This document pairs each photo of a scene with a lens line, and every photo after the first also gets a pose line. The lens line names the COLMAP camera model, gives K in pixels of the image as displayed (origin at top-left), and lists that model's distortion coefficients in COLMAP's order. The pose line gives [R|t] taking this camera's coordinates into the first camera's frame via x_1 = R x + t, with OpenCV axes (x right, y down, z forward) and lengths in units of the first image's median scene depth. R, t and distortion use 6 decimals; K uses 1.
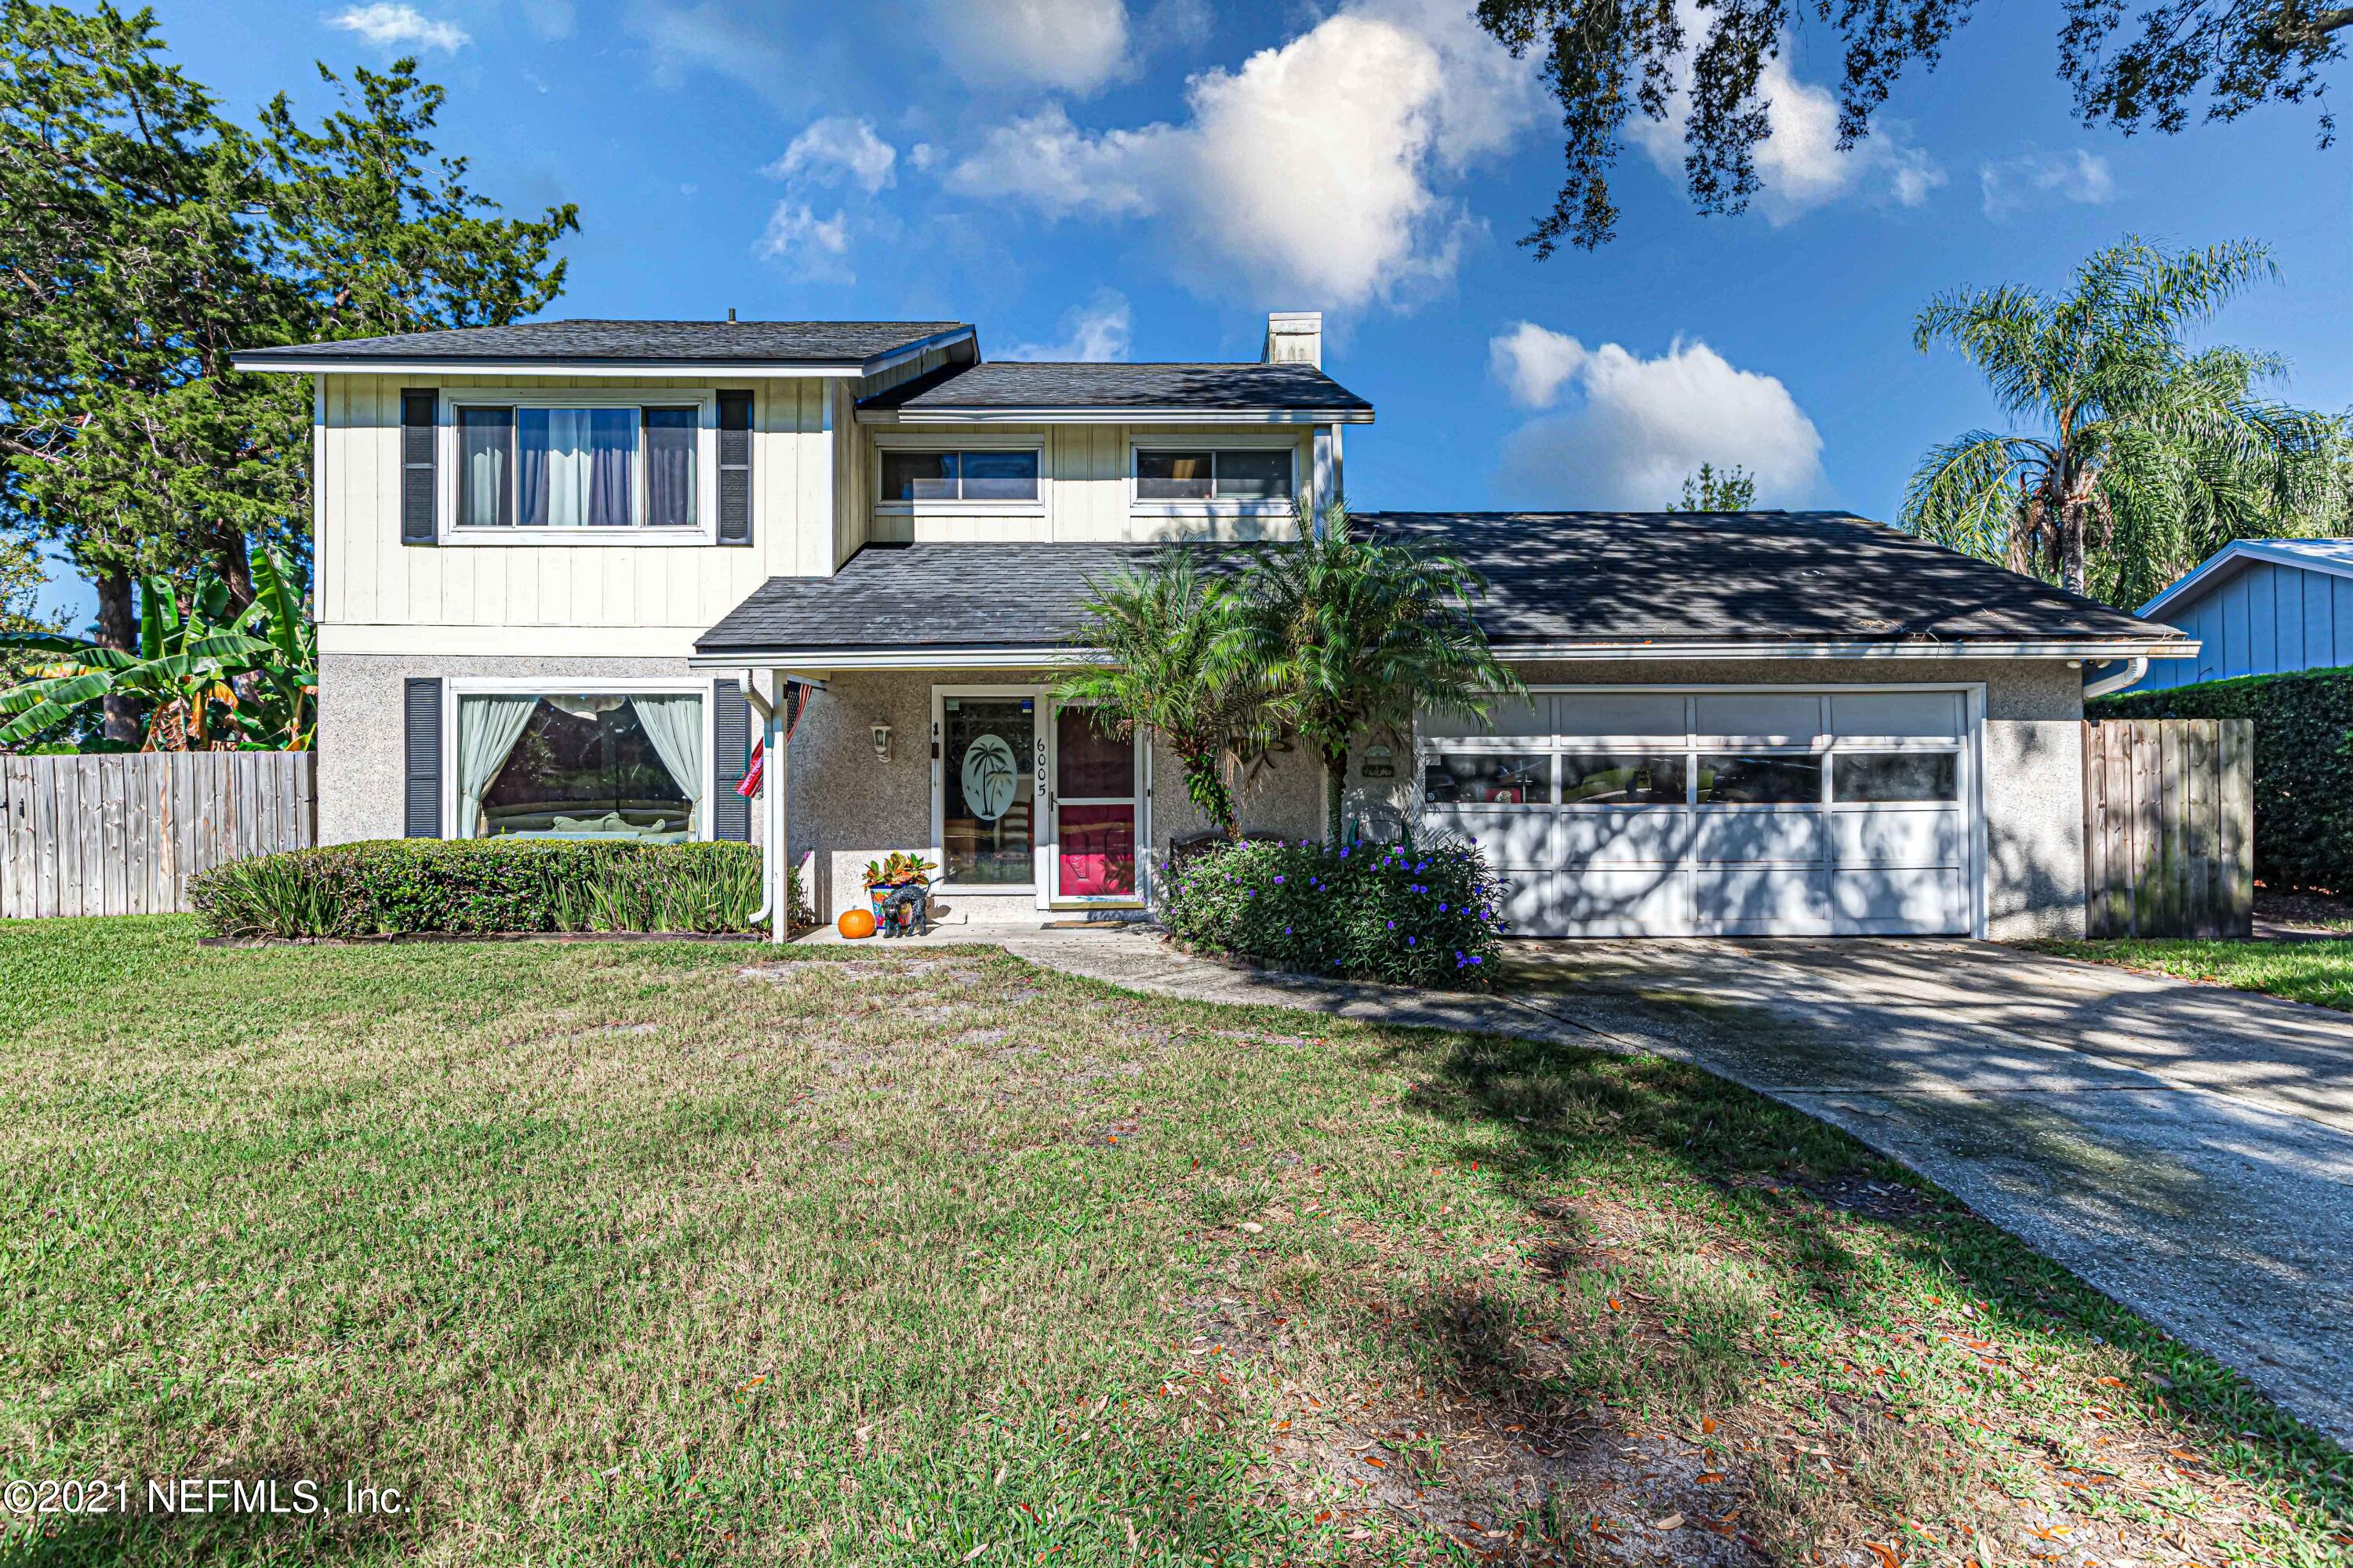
lens RADIAL K [[1067.1, 0, 1176.5], [0, 1067.1, 784.0], [0, 0, 1]] dist [0.001570, -0.000072]
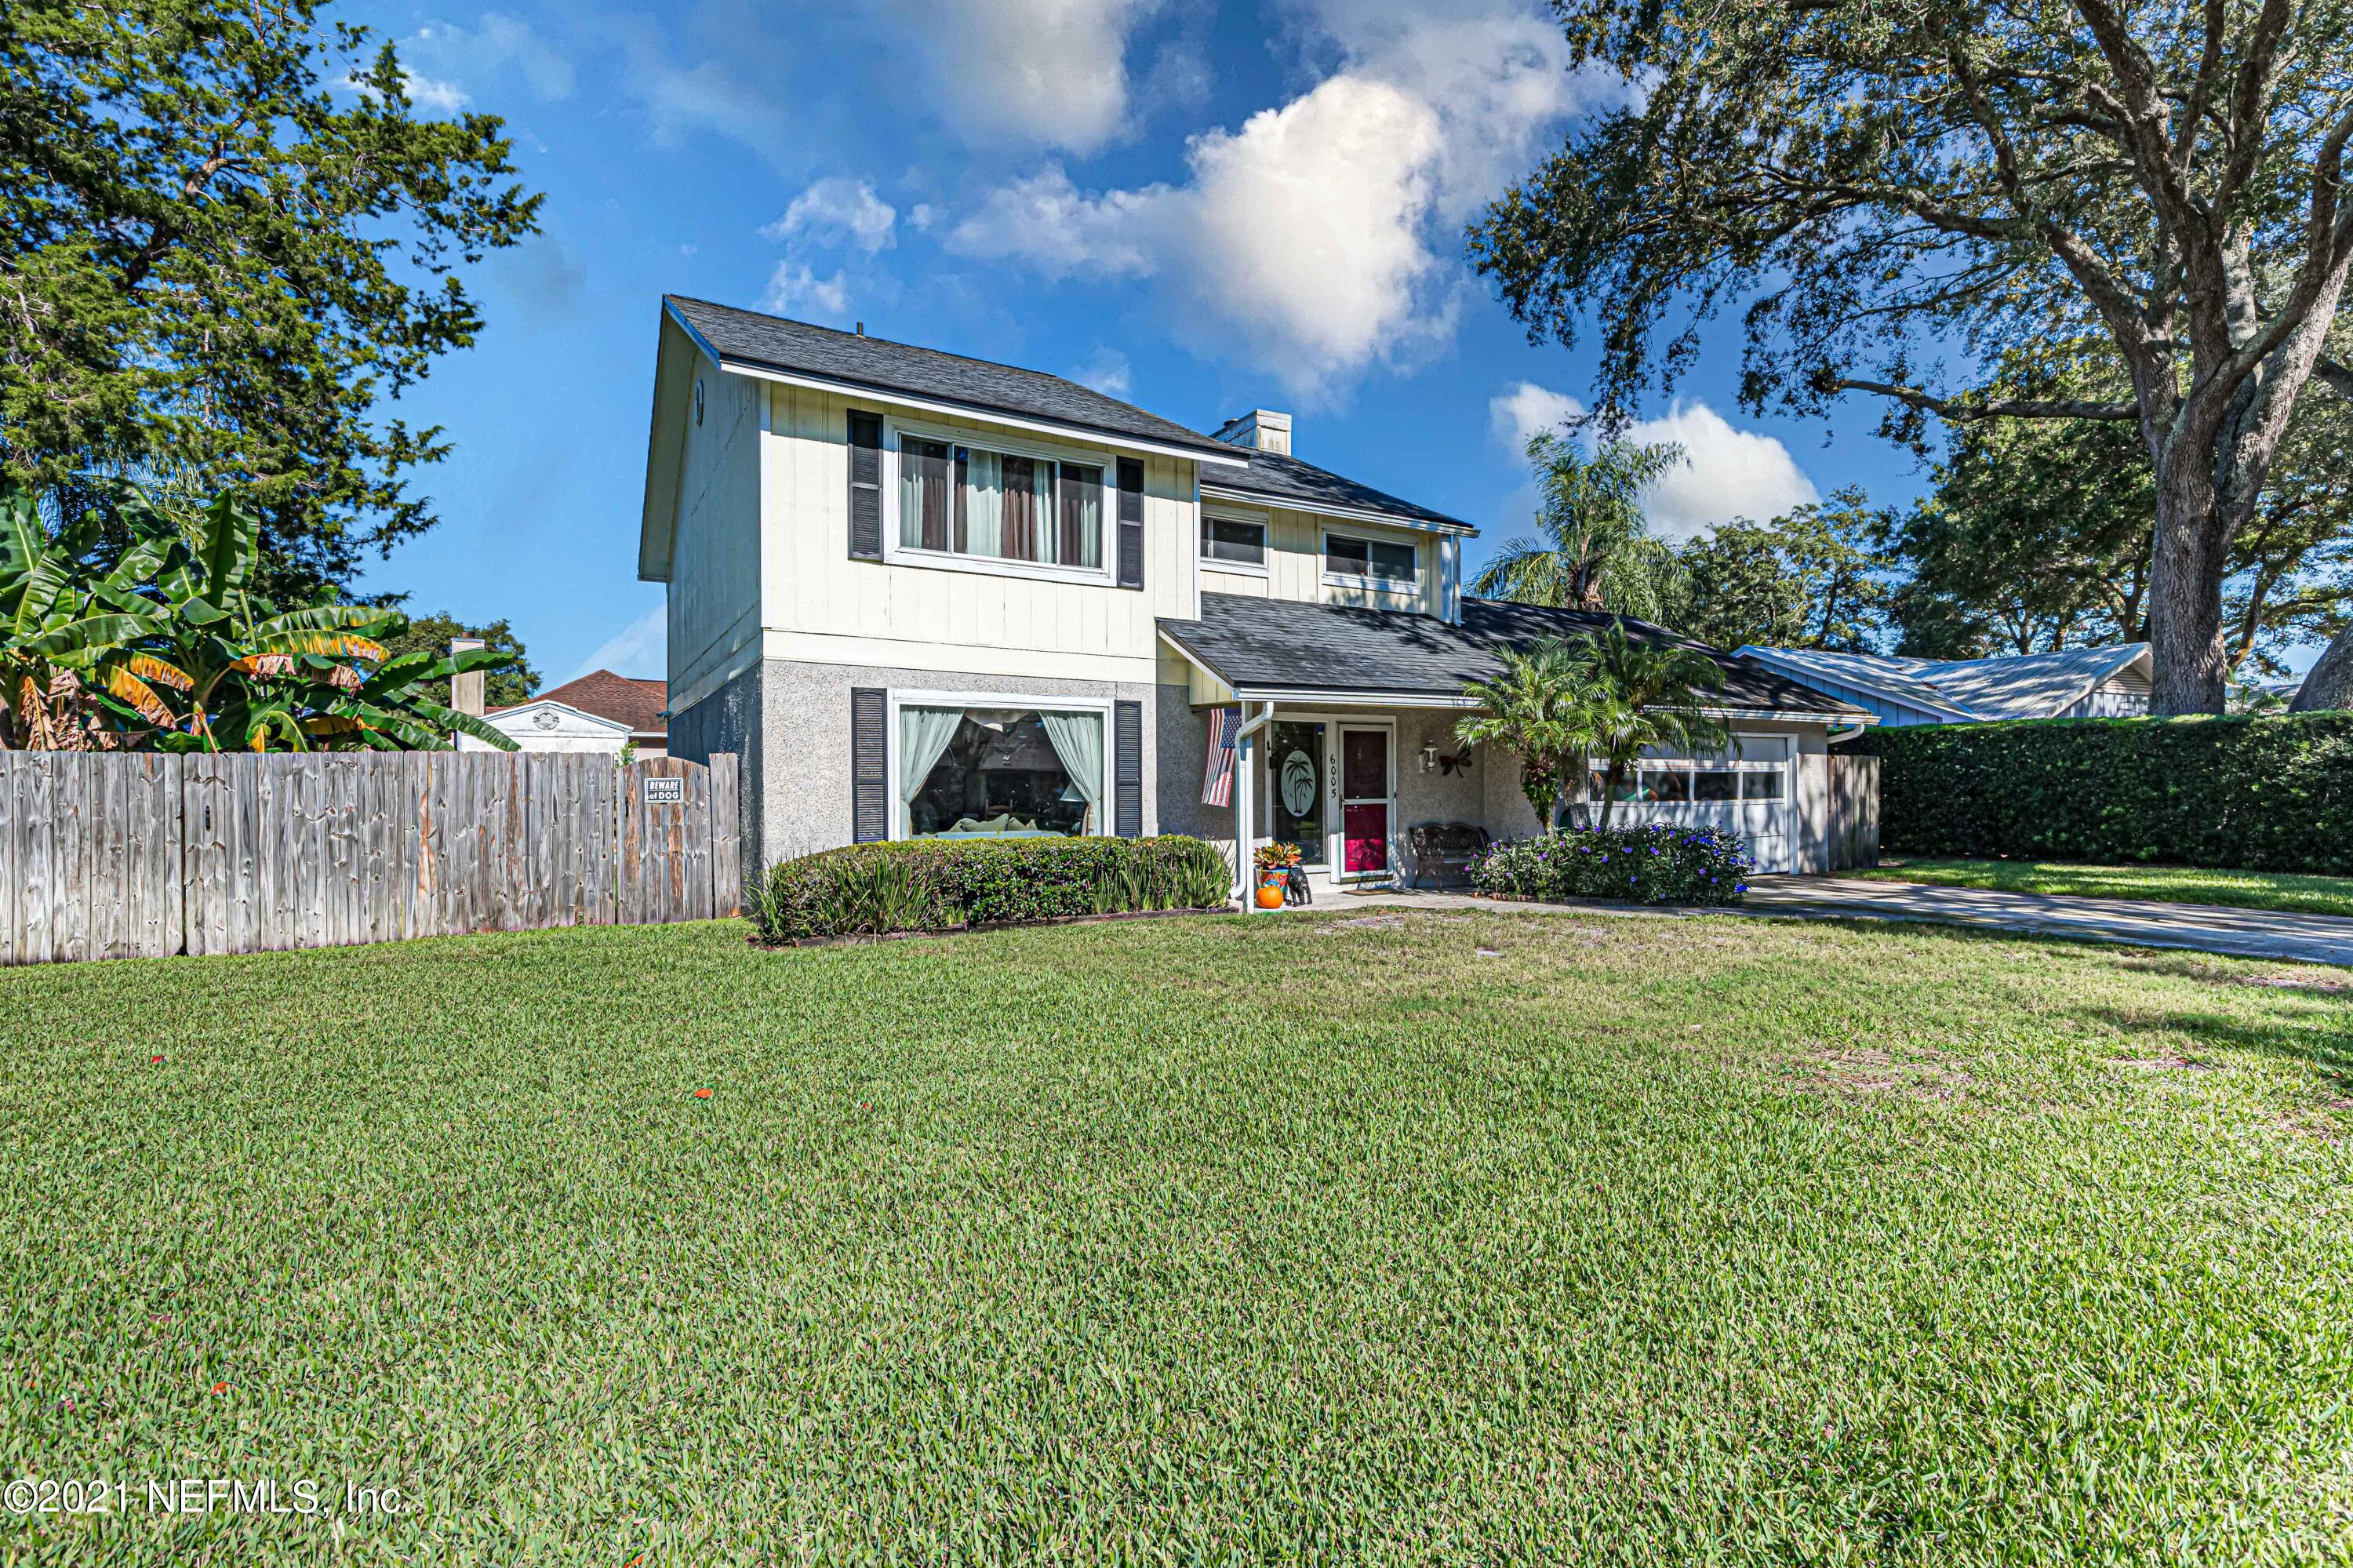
lens RADIAL K [[1071.0, 0, 1161.8], [0, 1071.0, 778.5], [0, 0, 1]] dist [0.007855, -0.000938]
pose [[0.871324, 0.003916, 0.490692, -0.971163], [-0.004005, 0.999992, -0.000870, -0.010260], [-0.490691, -0.001207, 0.871333, -0.061305]]
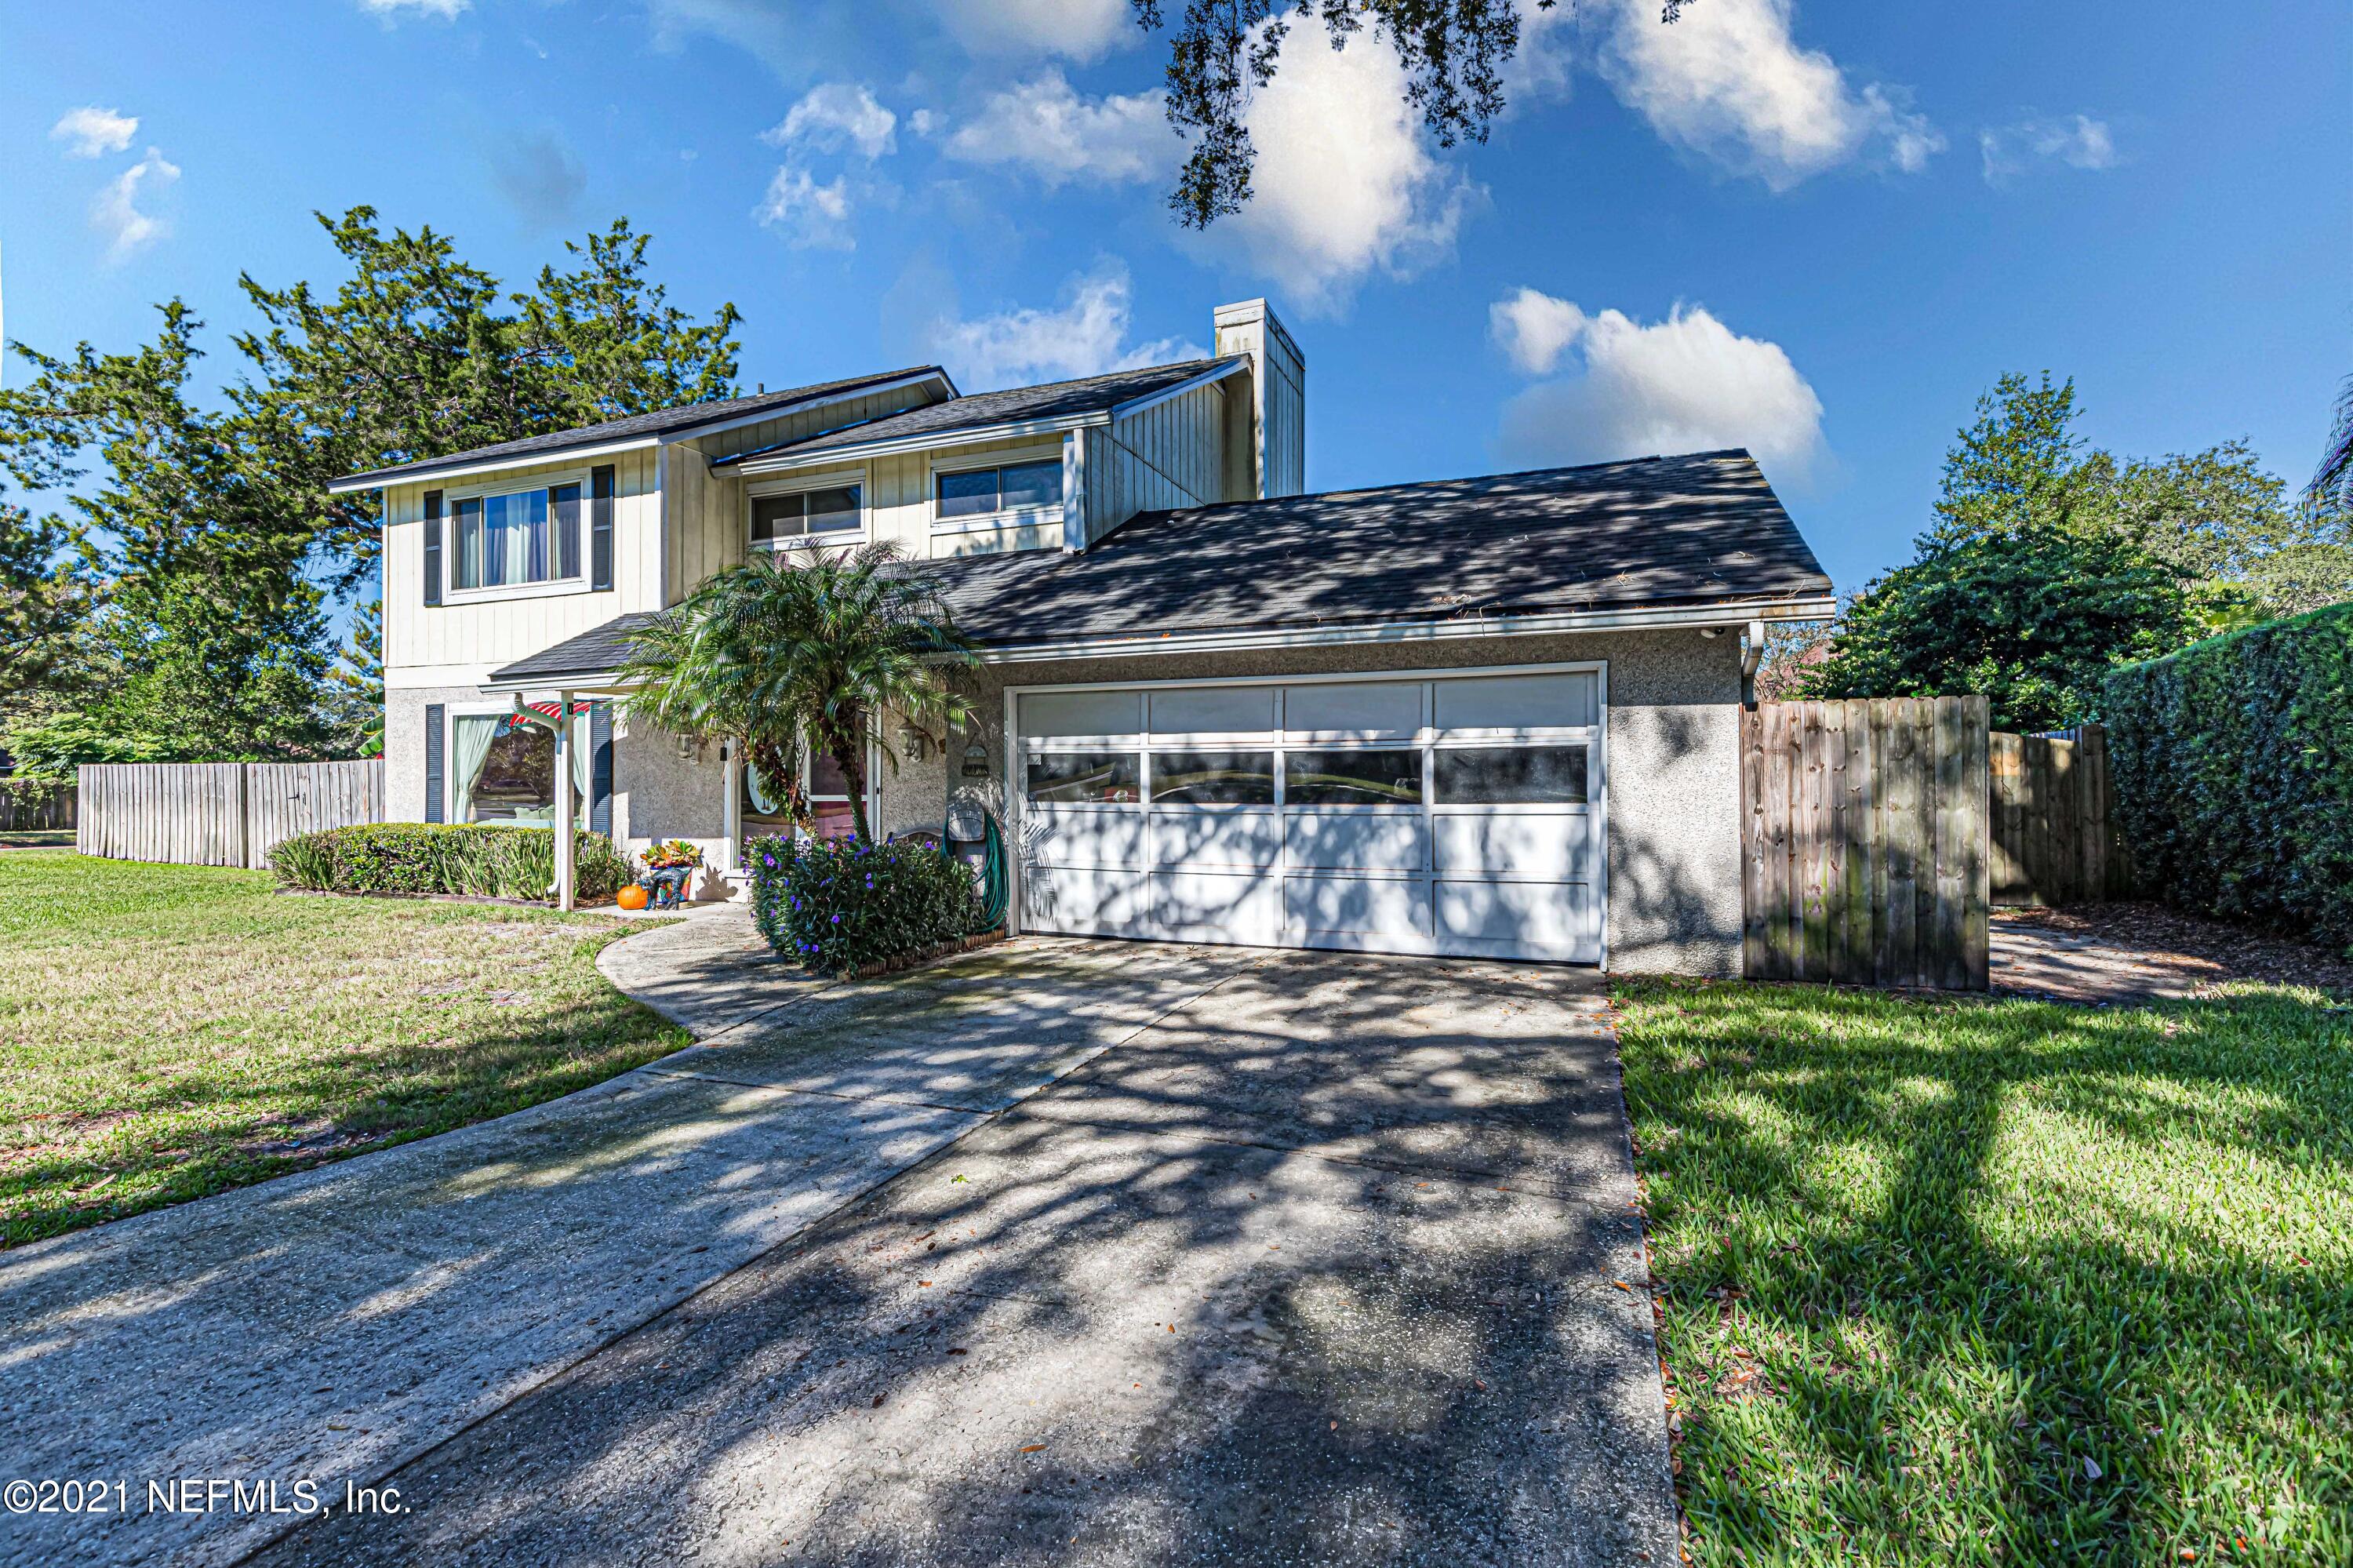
lens RADIAL K [[1071.0, 0, 1161.8], [0, 1071.0, 778.5], [0, 0, 1]] dist [0.007855, -0.000938]
pose [[0.923595, -0.000836, -0.383368, 0.668414], [0.000626, 1.000000, -0.000673, -0.003434], [0.383368, 0.000382, 0.923595, 0.093906]]
